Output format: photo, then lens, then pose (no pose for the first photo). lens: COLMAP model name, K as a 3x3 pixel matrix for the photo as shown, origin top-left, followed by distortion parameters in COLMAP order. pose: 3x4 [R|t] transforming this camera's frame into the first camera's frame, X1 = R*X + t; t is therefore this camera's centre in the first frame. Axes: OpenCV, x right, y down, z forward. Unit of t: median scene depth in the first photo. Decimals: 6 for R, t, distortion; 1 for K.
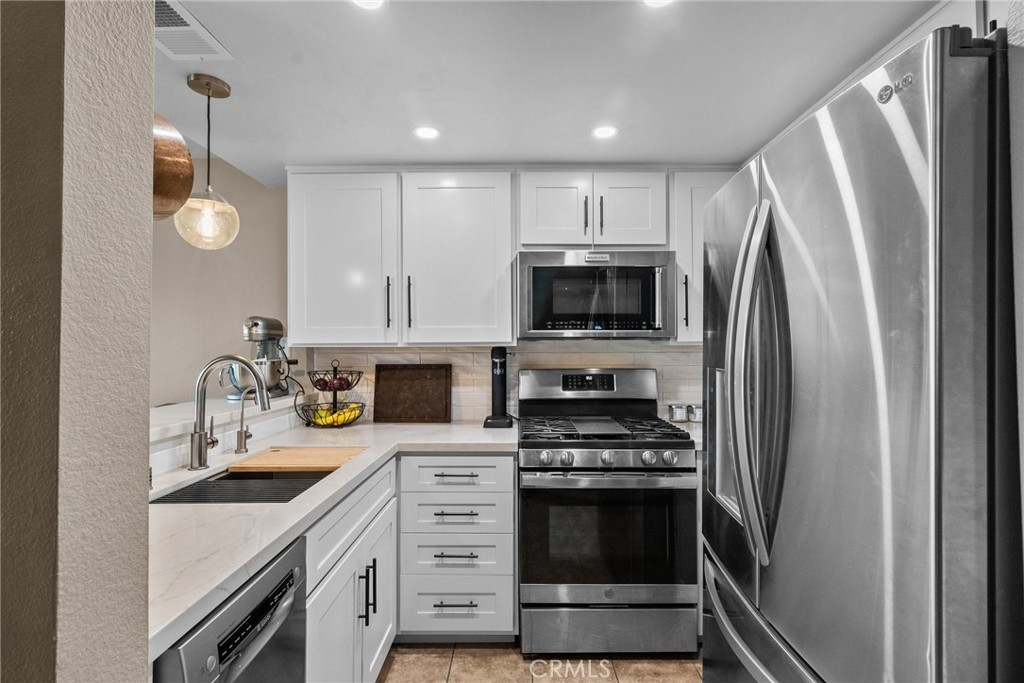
lens RADIAL K [[483.6, 0, 512.9], [0, 483.6, 341.4], [0, 0, 1]] dist [0.000264, 0.001615]
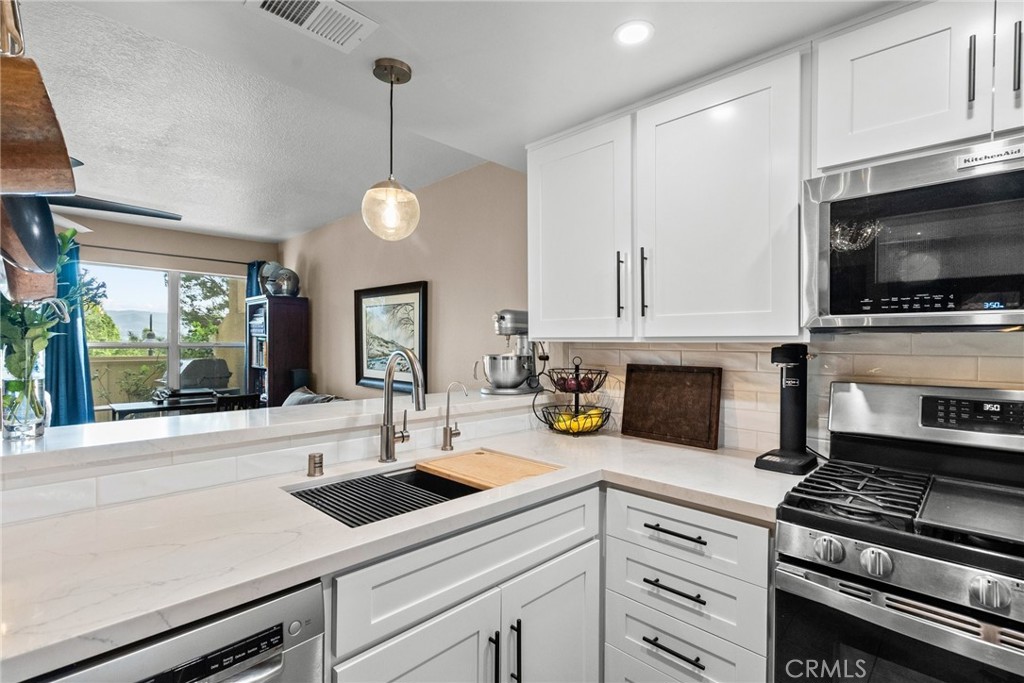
lens RADIAL K [[483.6, 0, 509.9], [0, 483.6, 347.6], [0, 0, 1]] dist [0.000264, 0.001615]
pose [[0.724012, 0.016415, -0.689592, 0.153899], [-0.001601, 0.999754, 0.022118, 0.003216], [0.689785, -0.014910, 0.723861, 0.312467]]
